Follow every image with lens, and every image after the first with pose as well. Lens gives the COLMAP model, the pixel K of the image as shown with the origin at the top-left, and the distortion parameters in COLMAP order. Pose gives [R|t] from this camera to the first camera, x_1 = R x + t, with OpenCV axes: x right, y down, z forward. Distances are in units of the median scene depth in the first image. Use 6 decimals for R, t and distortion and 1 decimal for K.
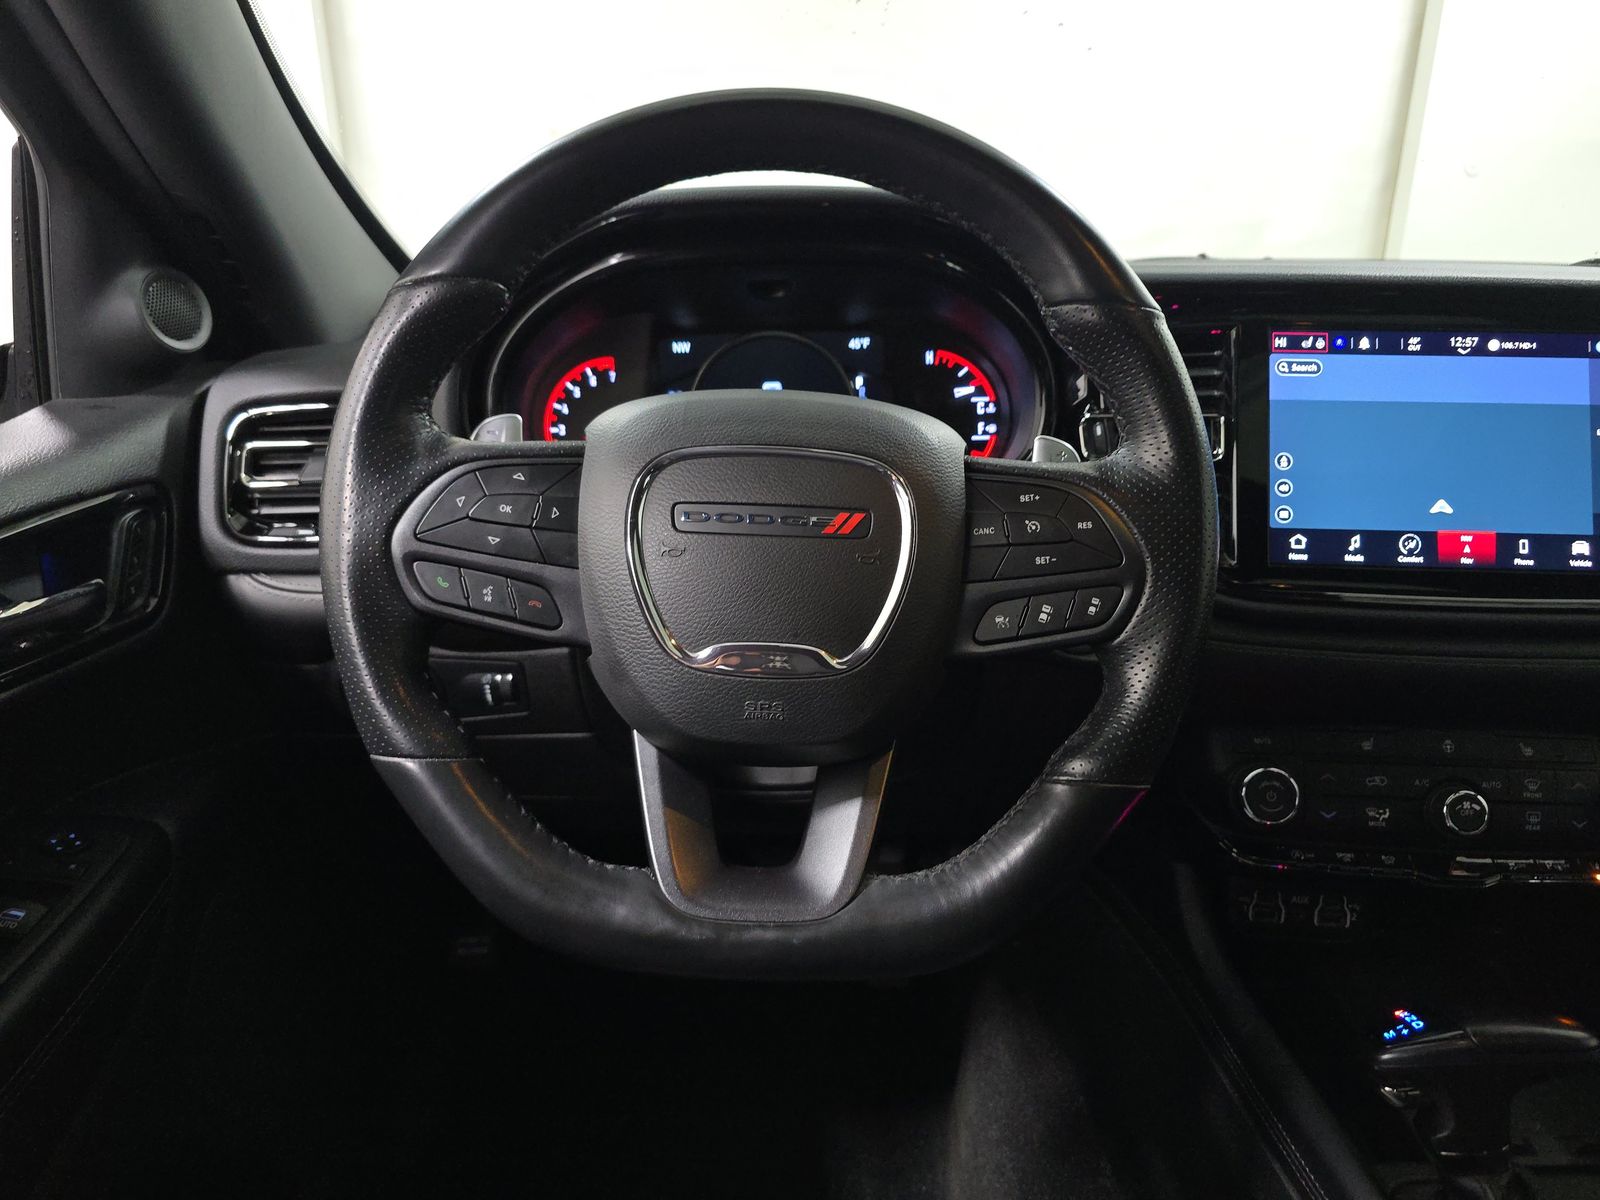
lens RADIAL K [[1106.5, 0, 797.6], [0, 1106.5, 612.8], [0, 0, 1]] dist [0.012915, -0.001718]
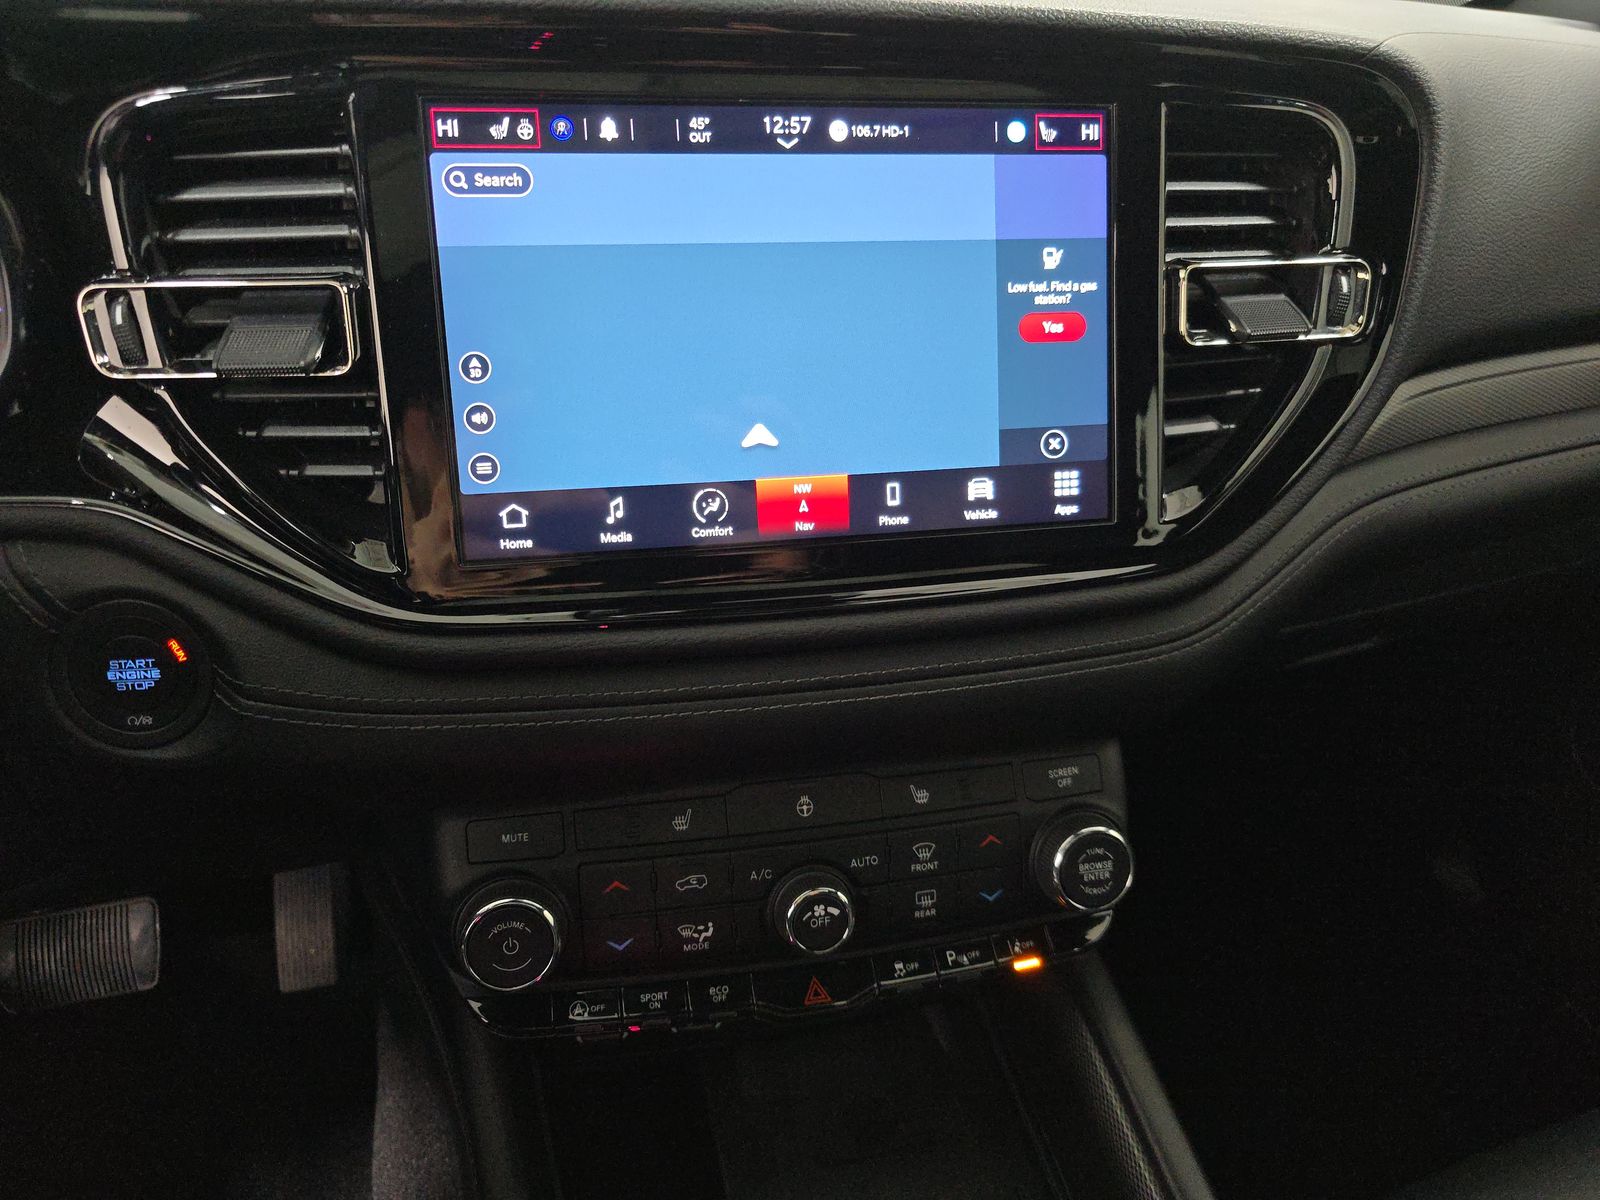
lens RADIAL K [[1106.5, 0, 793.7], [0, 1106.5, 588.5], [0, 0, 1]] dist [0.012915, -0.001718]
pose [[0.967662, -0.109074, 0.227450, 0.455883], [0.055878, 0.971967, 0.228379, -0.147061], [-0.245984, -0.208284, 0.946631, 0.437138]]
